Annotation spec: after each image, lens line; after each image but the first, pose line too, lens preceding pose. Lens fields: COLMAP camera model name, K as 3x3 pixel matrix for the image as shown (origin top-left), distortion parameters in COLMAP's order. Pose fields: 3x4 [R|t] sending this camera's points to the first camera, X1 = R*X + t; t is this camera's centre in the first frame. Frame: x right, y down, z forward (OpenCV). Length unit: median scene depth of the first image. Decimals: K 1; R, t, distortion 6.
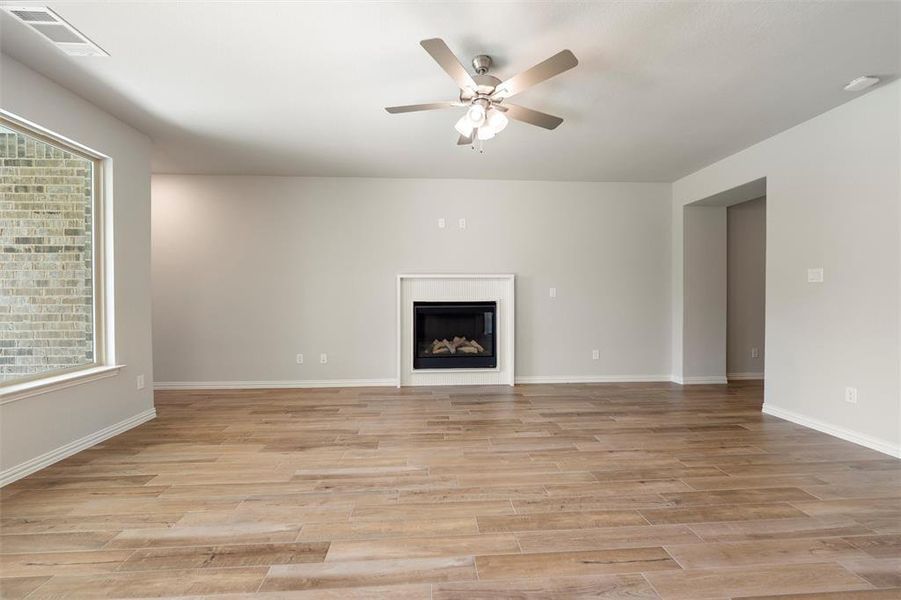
lens RADIAL K [[370.3, 0, 439.6], [0, 370.3, 297.8], [0, 0, 1]] dist [-0.002080, -0.000477]
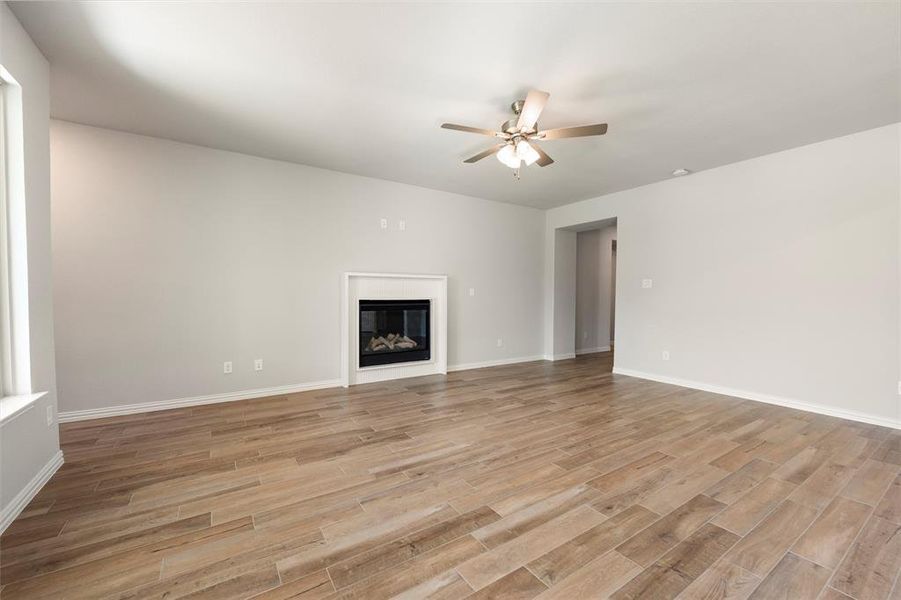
lens RADIAL K [[370.3, 0, 443.4], [0, 370.3, 300.7], [0, 0, 1]] dist [-0.002080, -0.000477]
pose [[0.870545, -0.001788, 0.492085, -0.553281], [-0.004556, 0.999921, 0.011693, -0.000076], [-0.492067, -0.012421, 0.870469, 0.032118]]
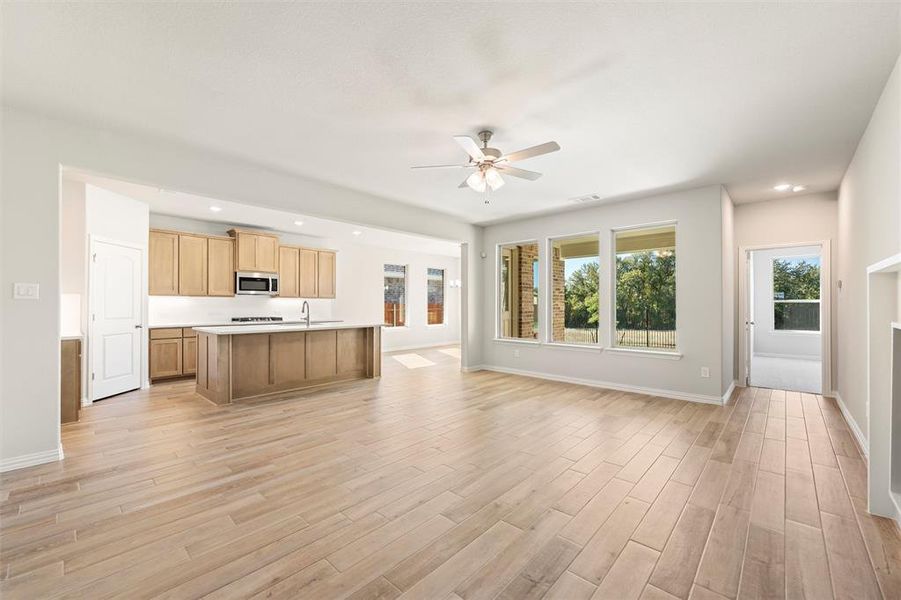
lens RADIAL K [[370.3, 0, 449.9], [0, 370.3, 303.3], [0, 0, 1]] dist [-0.002080, -0.000477]
pose [[-0.716421, 0.000068, -0.697668, 0.875087], [-0.000573, 1.000000, 0.000686, -0.026808], [0.697668, 0.000891, -0.716420, 1.440667]]
